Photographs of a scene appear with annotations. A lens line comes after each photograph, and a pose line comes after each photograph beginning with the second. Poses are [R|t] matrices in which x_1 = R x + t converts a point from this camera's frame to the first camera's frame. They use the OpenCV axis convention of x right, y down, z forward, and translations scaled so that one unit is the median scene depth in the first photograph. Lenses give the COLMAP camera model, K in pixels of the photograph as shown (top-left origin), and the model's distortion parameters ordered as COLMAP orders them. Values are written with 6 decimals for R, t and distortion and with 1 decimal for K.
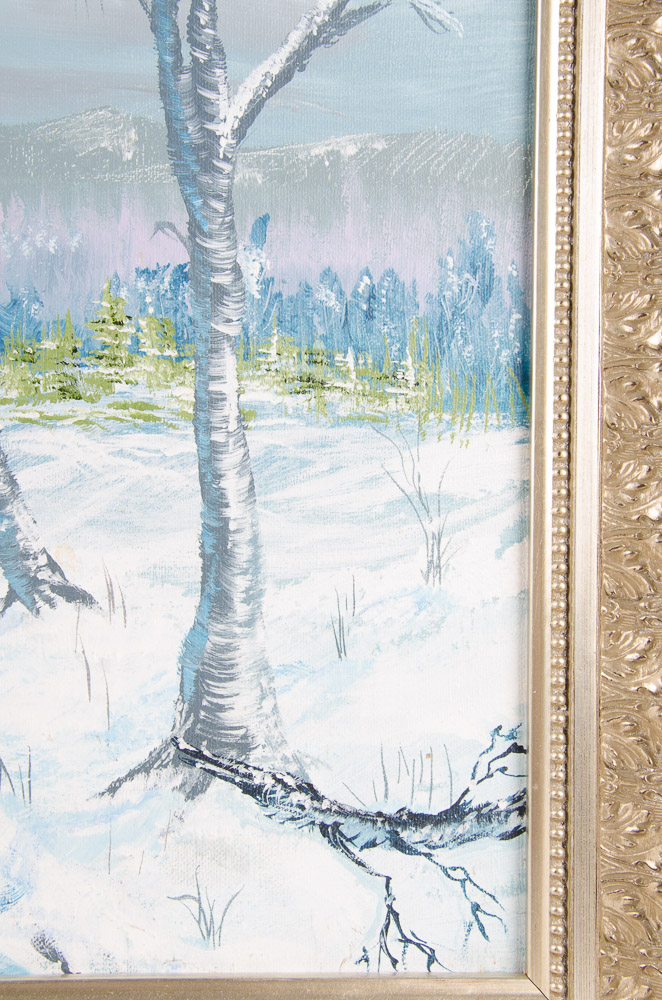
lens RADIAL K [[1500.8, 0, 332.2], [0, 1500.8, 499.3], [0, 0, 1]] dist [0.071815, 0.000000]
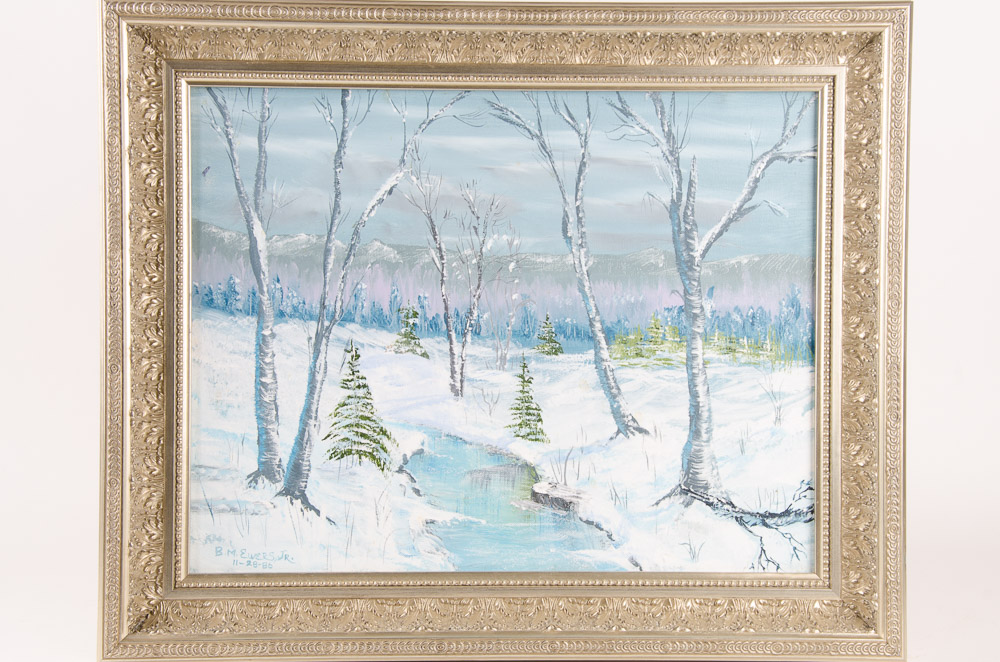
lens RADIAL K [[1919.4, 0, 490.2], [0, 1919.4, 360.8], [0, 0, 1]] dist [0.222427, 0.000000]
pose [[0.999713, -0.007208, -0.022854, -0.358670], [0.007902, 0.999505, 0.030447, -0.165073], [0.022623, -0.030619, 0.999275, -2.387288]]
